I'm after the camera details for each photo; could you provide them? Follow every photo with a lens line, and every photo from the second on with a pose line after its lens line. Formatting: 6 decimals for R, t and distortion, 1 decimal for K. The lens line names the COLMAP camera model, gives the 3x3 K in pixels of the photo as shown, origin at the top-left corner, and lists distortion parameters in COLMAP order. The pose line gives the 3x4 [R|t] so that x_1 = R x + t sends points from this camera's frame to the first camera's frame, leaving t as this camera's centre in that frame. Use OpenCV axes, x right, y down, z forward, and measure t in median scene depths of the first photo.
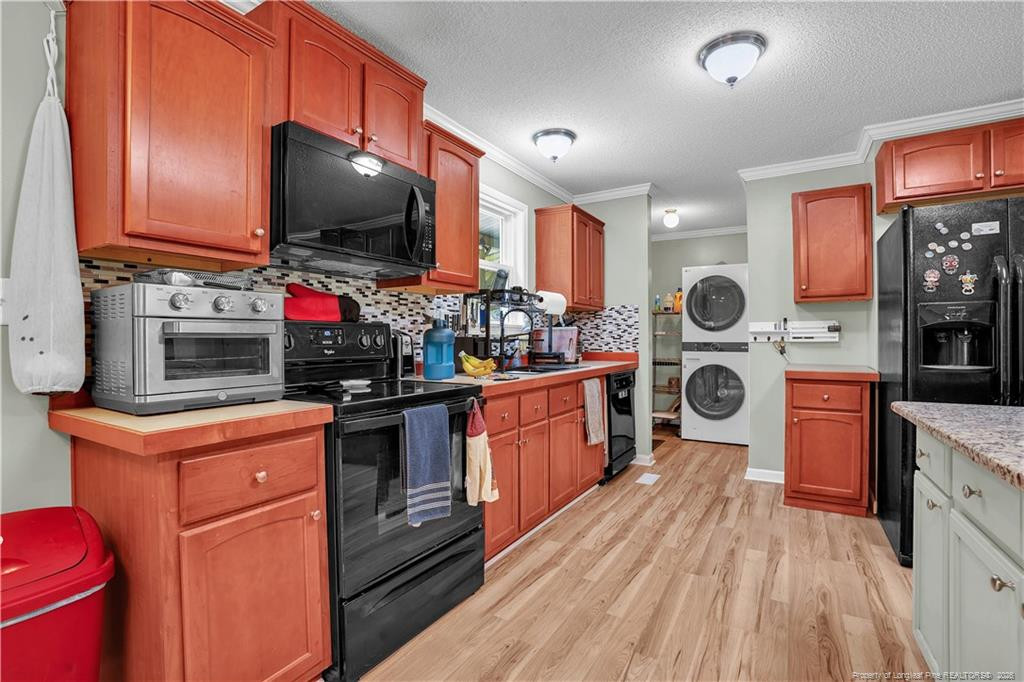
lens RADIAL K [[476.3, 0, 512.0], [0, 476.3, 341.0], [0, 0, 1]] dist [-0.073271, 0.029611]
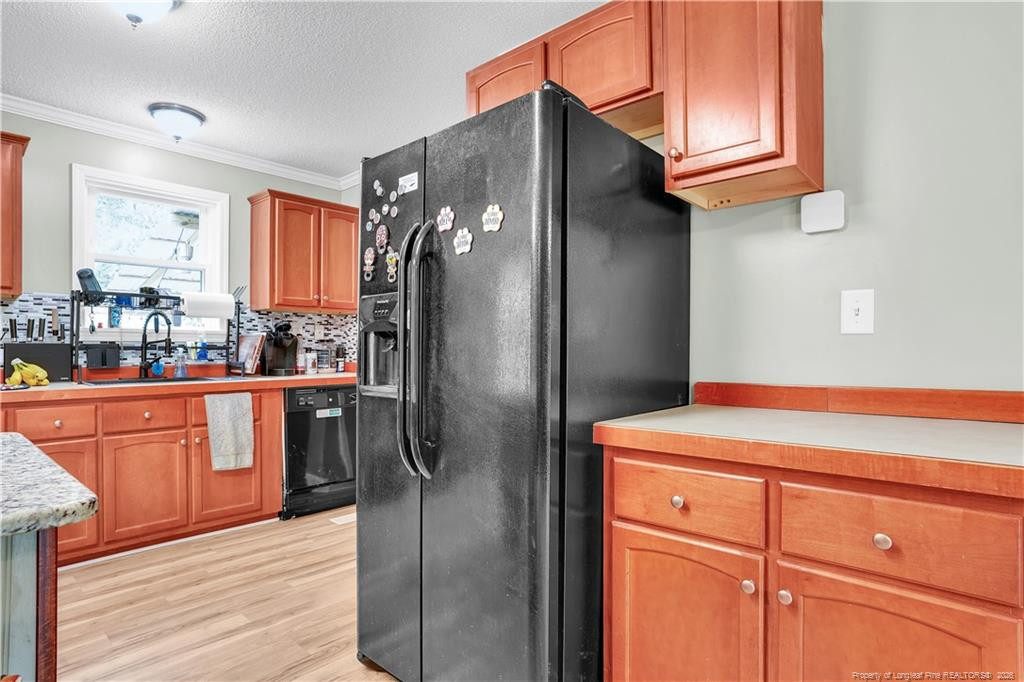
lens RADIAL K [[540.3, 0, 516.6], [0, 540.3, 350.4], [0, 0, 1]] dist [-0.067899, 0.038600]
pose [[0.982025, 0.006226, -0.188649, 1.229569], [-0.006030, 0.999981, 0.001612, -0.002960], [0.188655, -0.000446, 0.982043, 0.229575]]
